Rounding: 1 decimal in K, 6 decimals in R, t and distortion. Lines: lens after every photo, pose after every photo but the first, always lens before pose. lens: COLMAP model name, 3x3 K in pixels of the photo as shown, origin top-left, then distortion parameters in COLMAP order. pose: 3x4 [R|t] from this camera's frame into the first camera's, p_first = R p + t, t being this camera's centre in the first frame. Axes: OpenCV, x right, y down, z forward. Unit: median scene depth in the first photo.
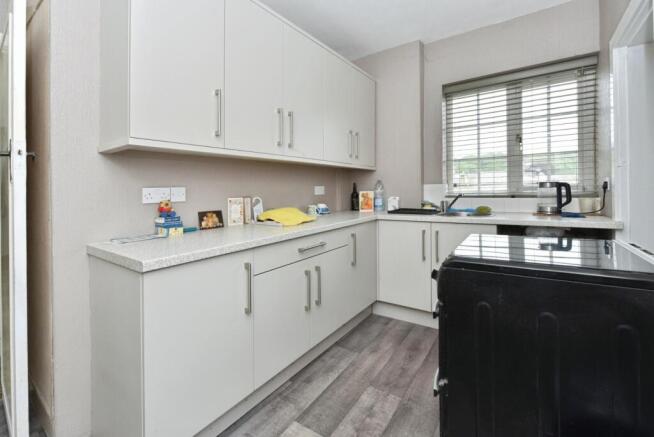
lens RADIAL K [[283.9, 0, 330.0], [0, 283.9, 194.4], [0, 0, 1]] dist [0.000376, 0.000010]
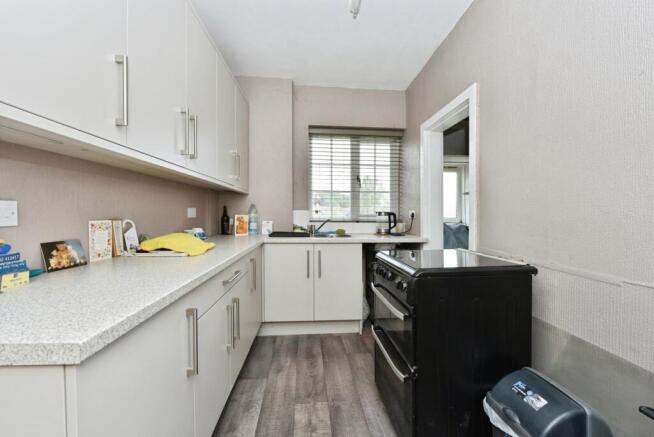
lens RADIAL K [[258.9, 0, 325.7], [0, 258.9, 223.2], [0, 0, 1]] dist [0.000047, -0.000054]
pose [[0.778379, 0.004589, 0.627778, -0.282035], [-0.015764, 0.999801, 0.012238, 0.002560], [-0.627597, -0.019423, 0.778296, 0.161183]]
